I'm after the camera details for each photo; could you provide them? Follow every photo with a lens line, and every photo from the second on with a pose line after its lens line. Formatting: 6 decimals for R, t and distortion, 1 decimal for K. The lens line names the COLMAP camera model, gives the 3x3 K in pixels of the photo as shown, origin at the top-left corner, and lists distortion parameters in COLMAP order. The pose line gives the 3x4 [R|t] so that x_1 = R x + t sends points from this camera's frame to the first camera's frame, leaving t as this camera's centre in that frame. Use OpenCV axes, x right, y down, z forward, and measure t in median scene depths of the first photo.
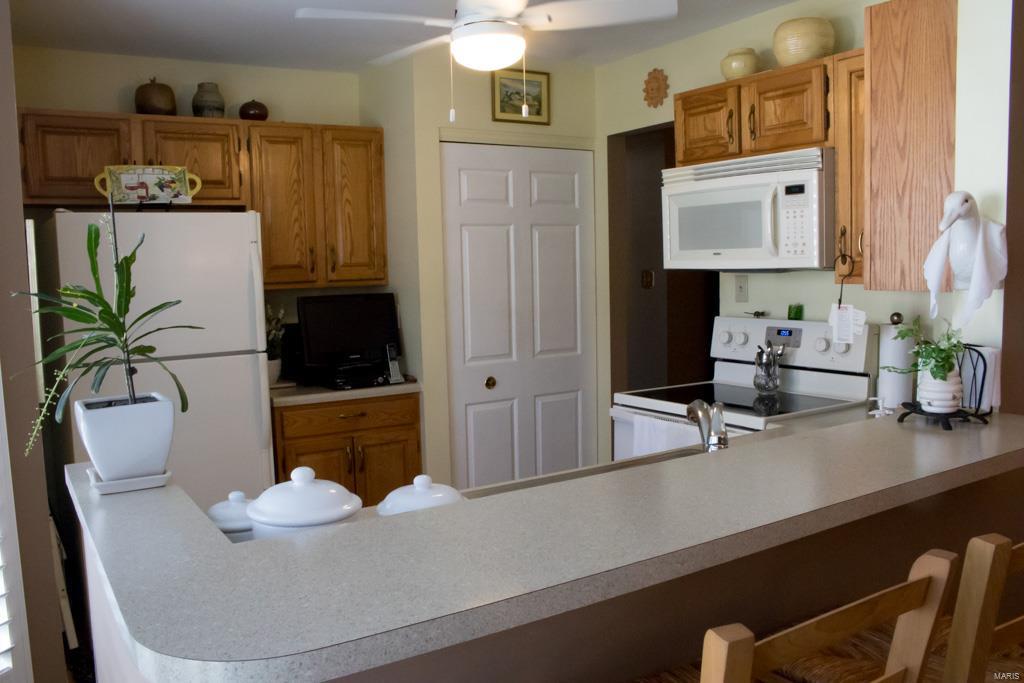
lens RADIAL K [[855.1, 0, 508.1], [0, 855.1, 339.9], [0, 0, 1]] dist [-0.152682, 0.128065]
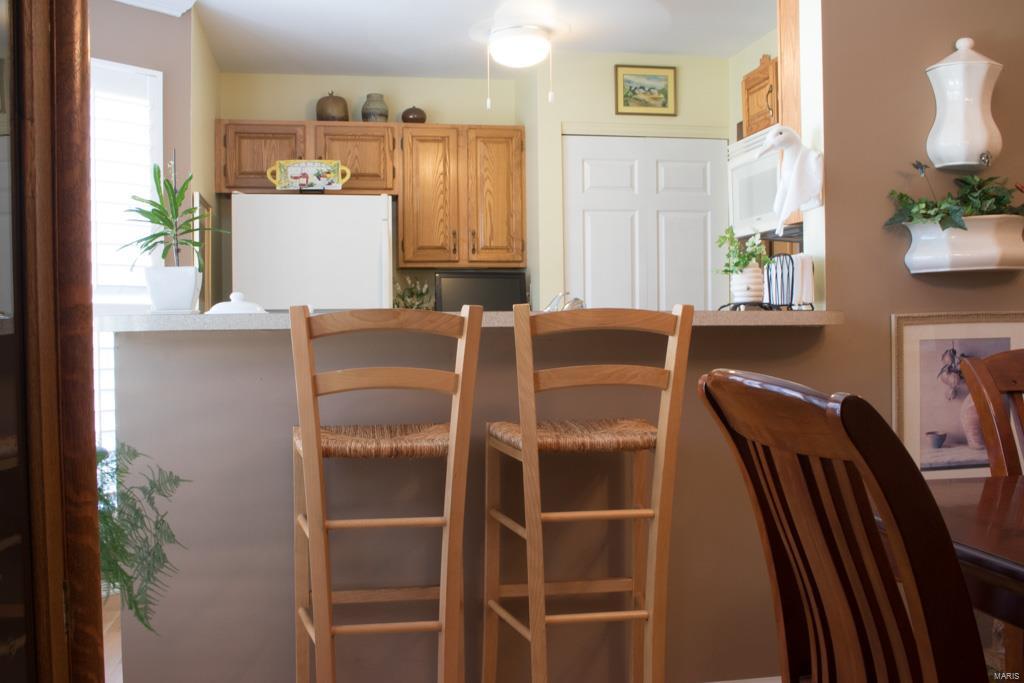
lens RADIAL K [[1020.6, 0, 503.0], [0, 1020.6, 341.9], [0, 0, 1]] dist [-0.110832, 0.000000]
pose [[0.928182, 0.022335, -0.371456, 0.366628], [-0.046003, 0.997427, -0.054977, 0.119737], [0.369273, 0.068117, 0.926821, -0.257289]]
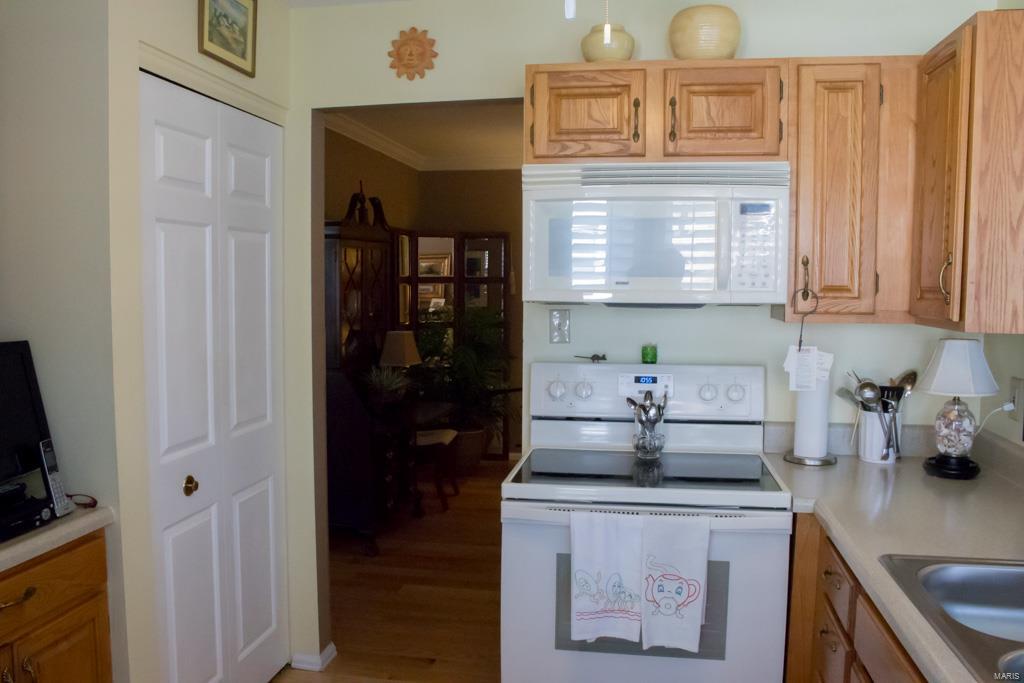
lens RADIAL K [[855.1, 0, 511.2], [0, 855.1, 337.6], [0, 0, 1]] dist [-0.152682, 0.128065]
pose [[0.668938, -0.020712, 0.743030, -0.341377], [0.044564, 0.998931, -0.012276, -0.041331], [-0.741981, 0.041324, 0.669146, 0.488905]]
